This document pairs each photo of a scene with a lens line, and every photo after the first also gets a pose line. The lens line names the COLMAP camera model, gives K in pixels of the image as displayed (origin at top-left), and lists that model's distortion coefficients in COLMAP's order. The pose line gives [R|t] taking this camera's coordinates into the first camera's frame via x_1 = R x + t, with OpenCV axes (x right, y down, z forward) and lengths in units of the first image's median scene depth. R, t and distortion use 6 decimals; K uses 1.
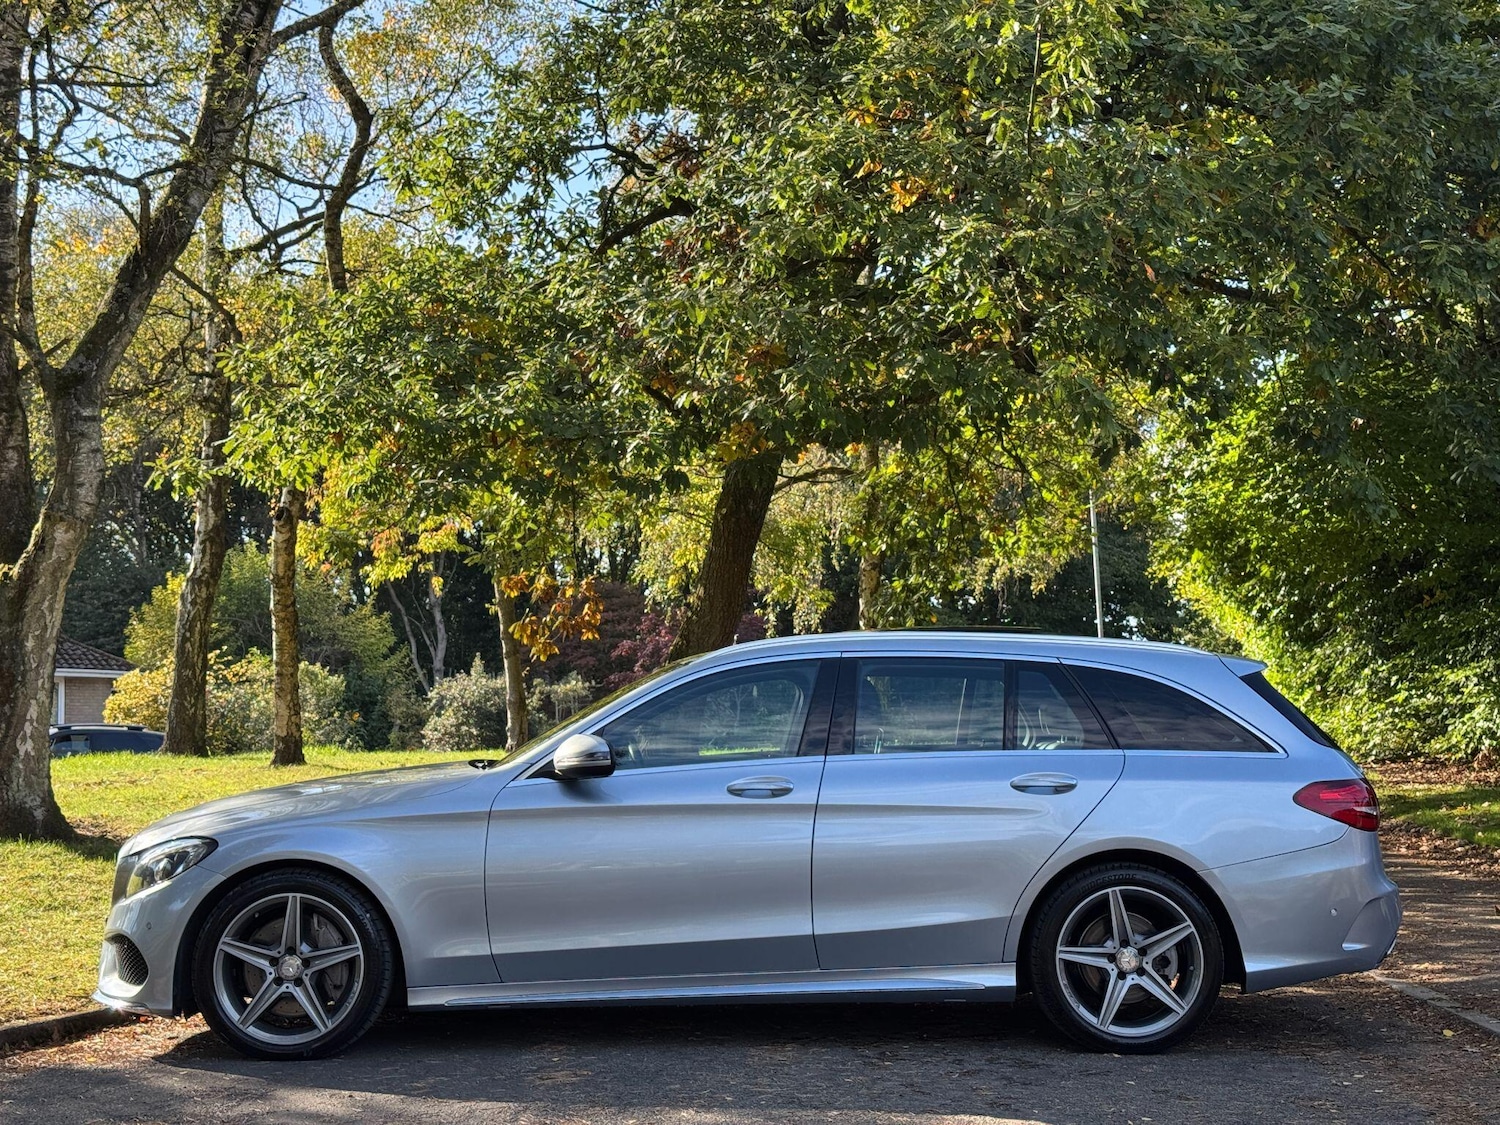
lens RADIAL K [[2214.5, 0, 750.0], [0, 2214.5, 562.5], [0, 0, 1]] dist [0.284750, -0.540087]
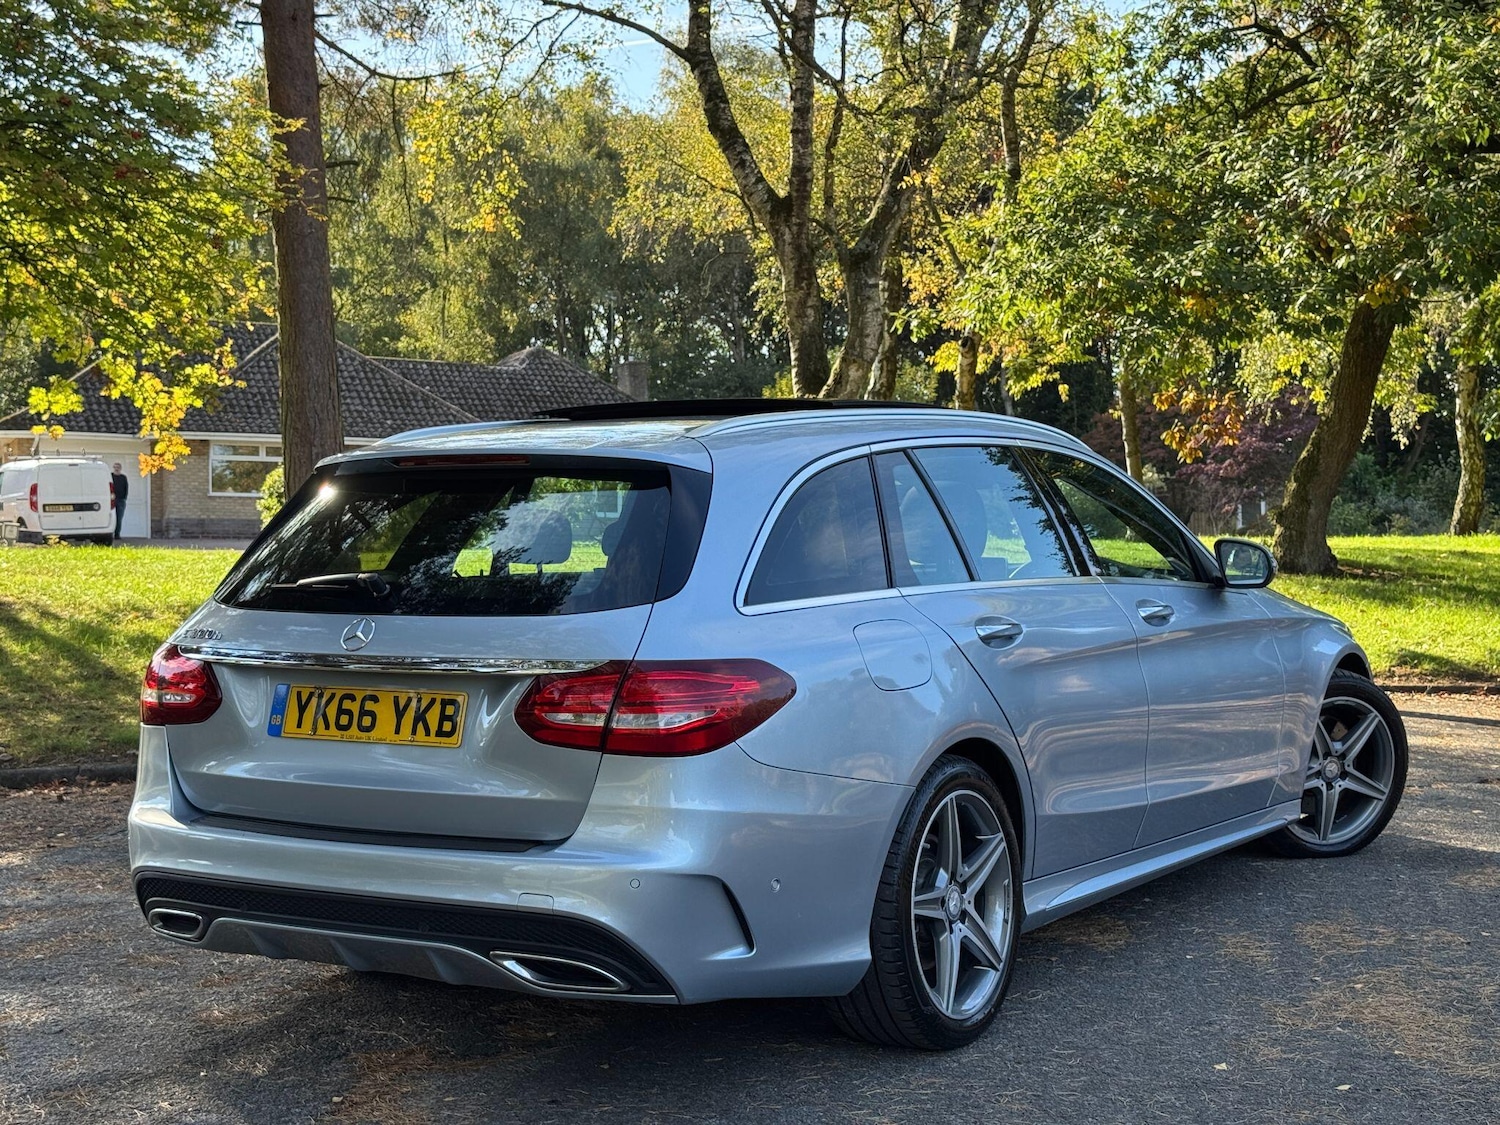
lens RADIAL K [[2213.7, 0, 750.0], [0, 2213.7, 562.5], [0, 0, 1]] dist [0.272213, -0.549112]
pose [[0.971474, 0.010524, -0.236913, -0.035602], [0.012198, 0.995475, 0.094241, -0.018998], [0.236833, -0.094442, 0.966949, -0.236253]]
